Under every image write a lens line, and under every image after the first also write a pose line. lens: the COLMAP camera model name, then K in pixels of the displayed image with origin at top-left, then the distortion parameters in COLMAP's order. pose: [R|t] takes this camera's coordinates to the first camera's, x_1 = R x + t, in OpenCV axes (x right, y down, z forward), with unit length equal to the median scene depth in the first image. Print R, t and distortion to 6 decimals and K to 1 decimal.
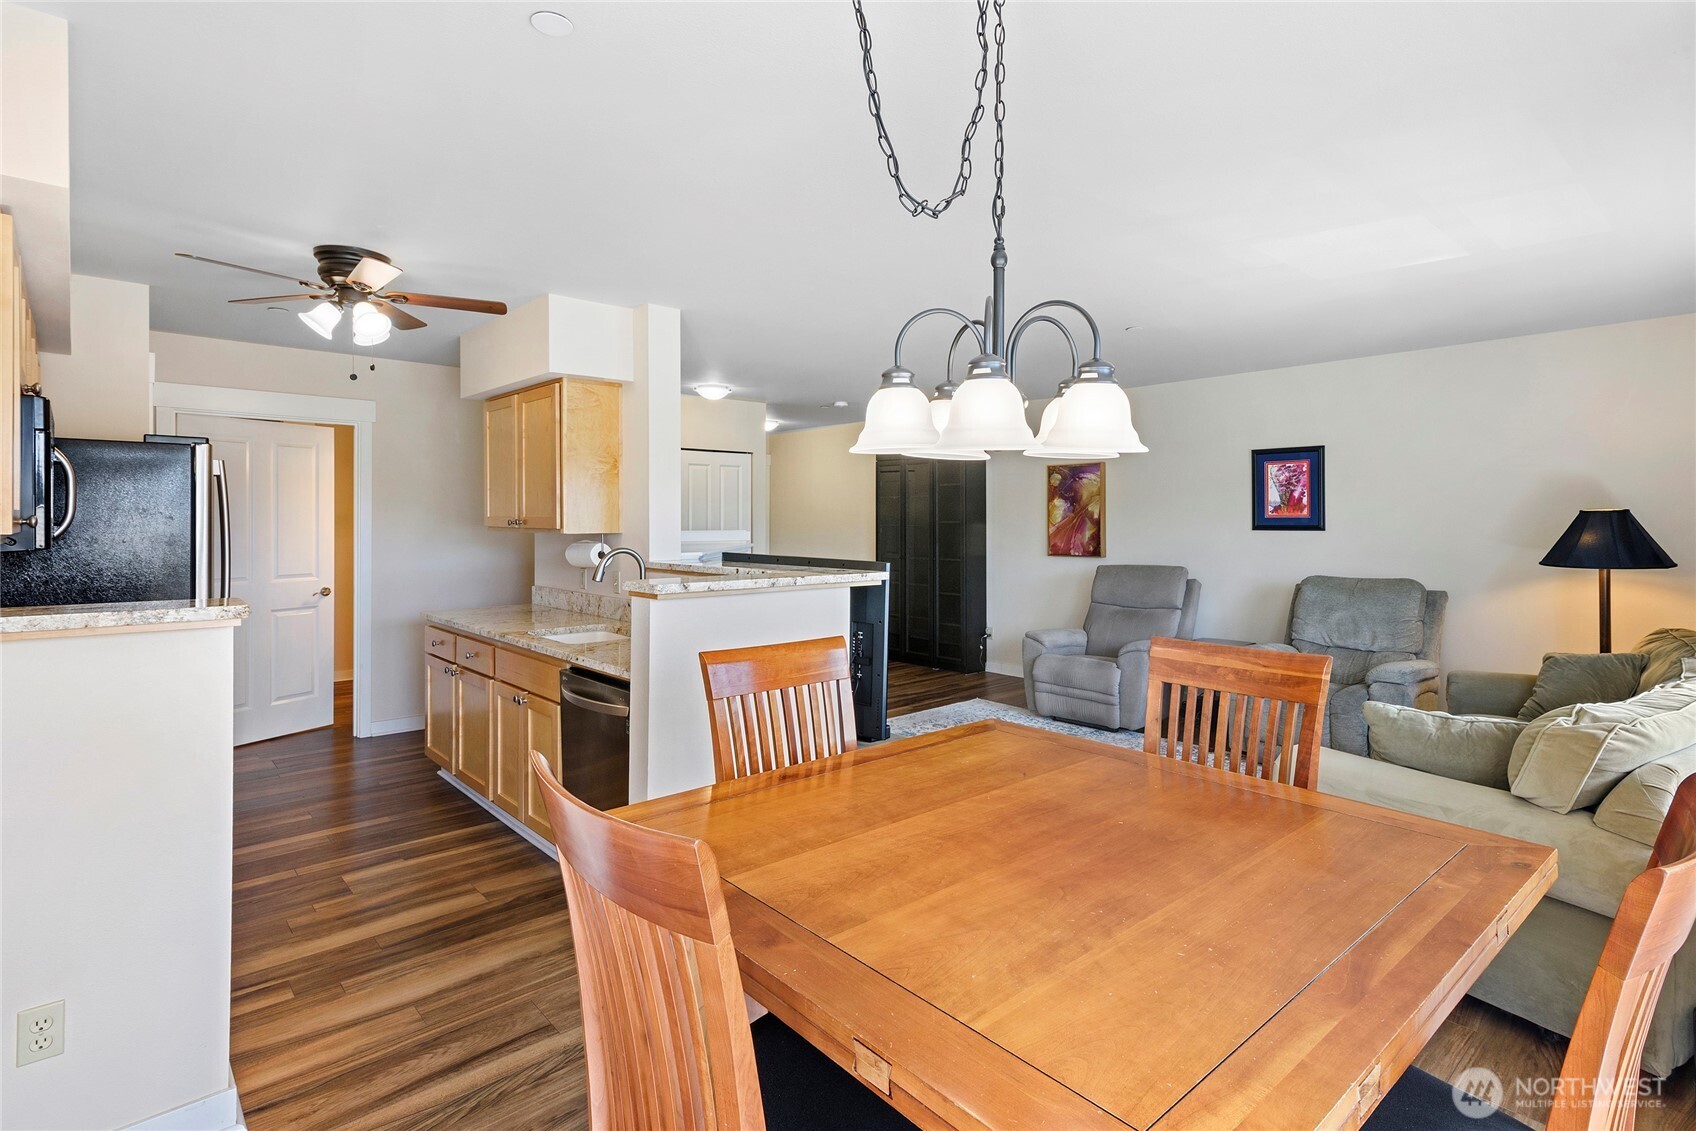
lens RADIAL K [[822.4, 0, 871.6], [0, 822.4, 511.4], [0, 0, 1]] dist [0.001924, 0.000247]
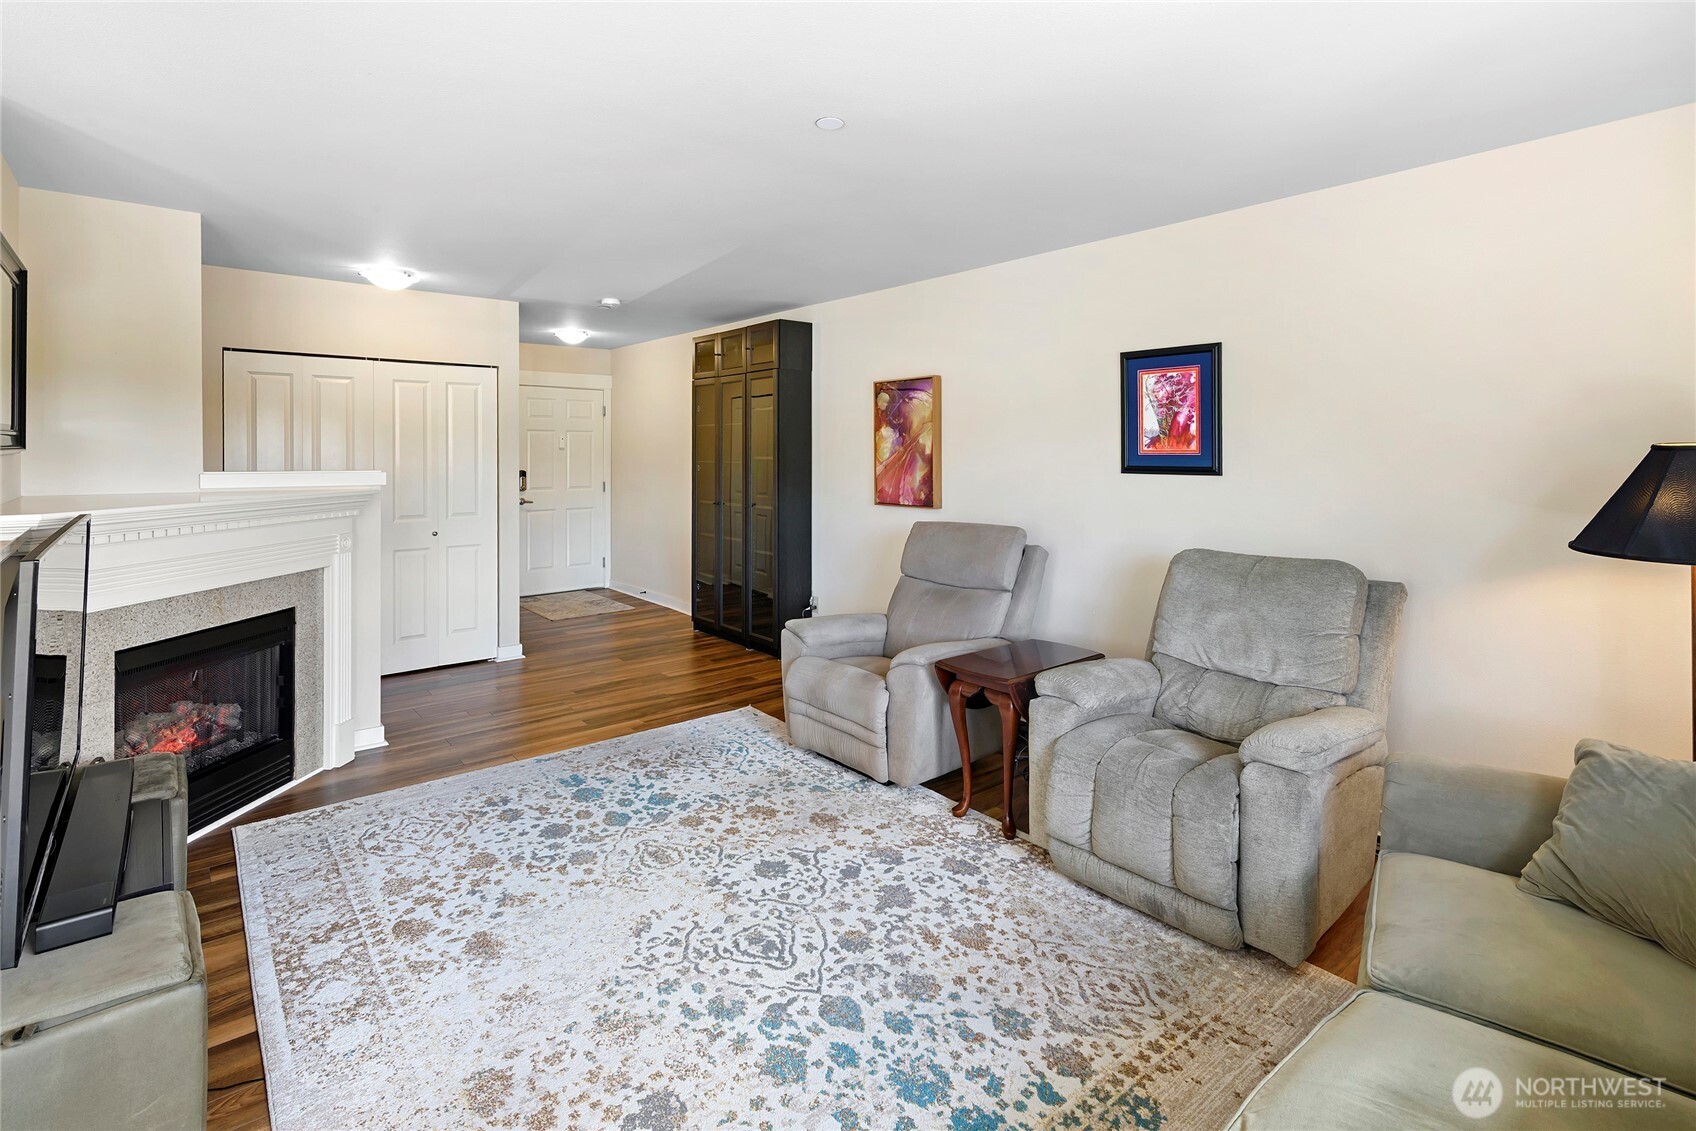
lens RADIAL K [[800.9, 0, 854.5], [0, 800.9, 443.0], [0, 0, 1]] dist [0.000127, -0.000152]
pose [[0.998893, 0.000727, -0.047039, 0.285381], [-0.000708, 1.000000, 0.000420, -0.001814], [0.047039, -0.000386, 0.998893, 0.351621]]
